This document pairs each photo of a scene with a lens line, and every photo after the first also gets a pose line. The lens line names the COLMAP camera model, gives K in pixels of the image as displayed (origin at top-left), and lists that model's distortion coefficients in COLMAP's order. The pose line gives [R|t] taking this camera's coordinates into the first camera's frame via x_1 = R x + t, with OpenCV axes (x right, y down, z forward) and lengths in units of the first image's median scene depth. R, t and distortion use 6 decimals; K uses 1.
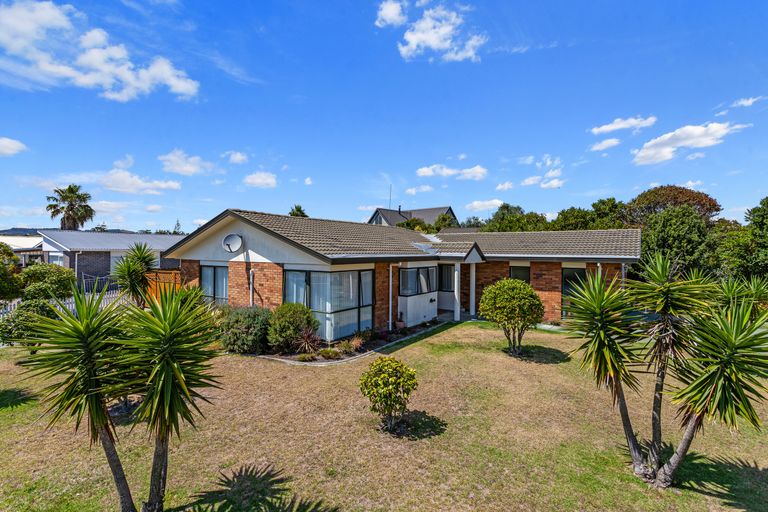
lens RADIAL K [[367.8, 0, 384.0], [0, 367.8, 256.0], [0, 0, 1]] dist [-0.001128, -0.000153]
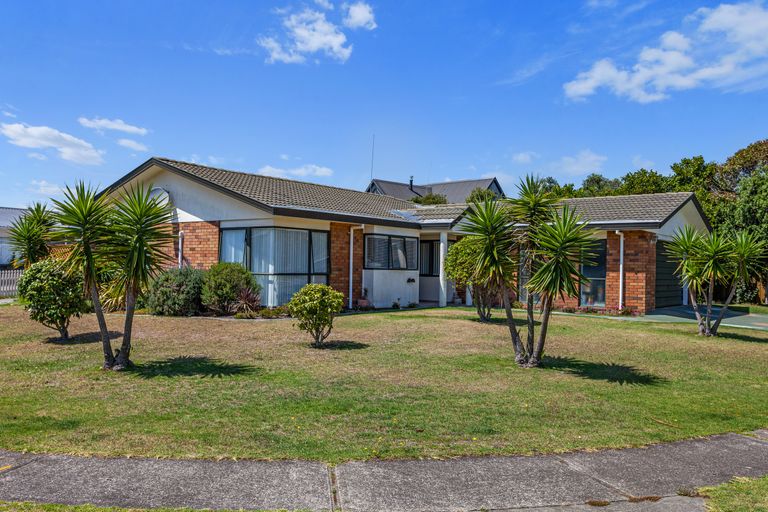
lens RADIAL K [[693.1, 0, 387.2], [0, 693.1, 273.9], [0, 0, 1]] dist [-0.003383, -0.004726]
pose [[0.999619, 0.010033, -0.025723, 0.169815], [-0.010303, 0.999893, -0.010402, 0.174049], [0.025616, 0.010663, 0.999615, -0.643033]]
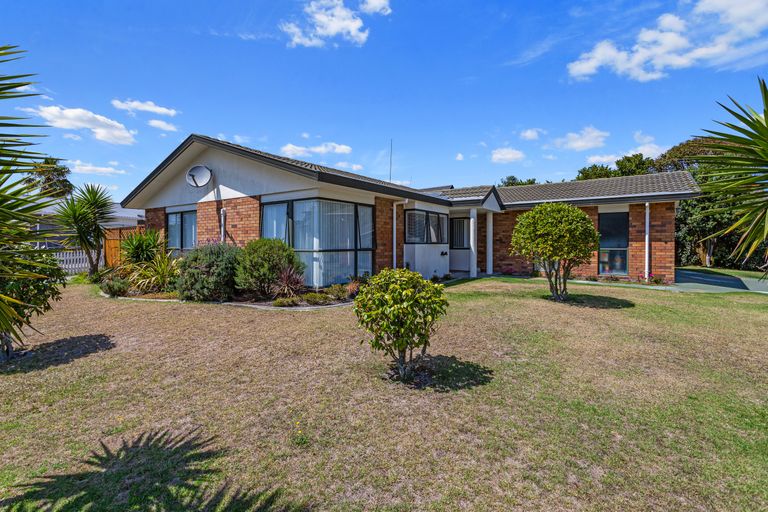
lens RADIAL K [[366.8, 0, 383.4], [0, 366.8, 248.9], [0, 0, 1]] dist [-0.000098, 0.000368]
pose [[0.999979, -0.006143, 0.001903, -0.011066], [0.006148, 0.999978, -0.002667, 0.158865], [-0.001886, 0.002678, 0.999995, 0.235108]]
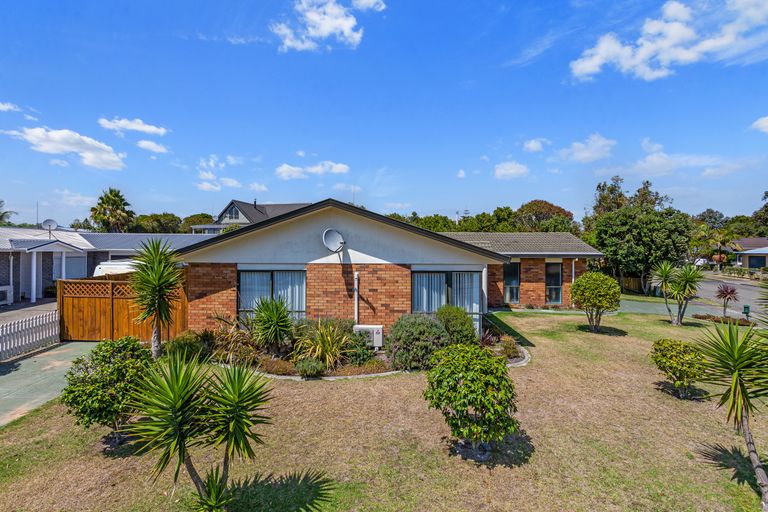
lens RADIAL K [[377.8, 0, 384.0], [0, 377.8, 256.0], [0, 0, 1]] dist [0.001092, 0.000057]
pose [[0.844462, -0.012444, 0.535470, -0.933073], [0.009676, 0.999921, 0.007979, -0.008879], [-0.535527, -0.001557, 0.844516, 0.301231]]
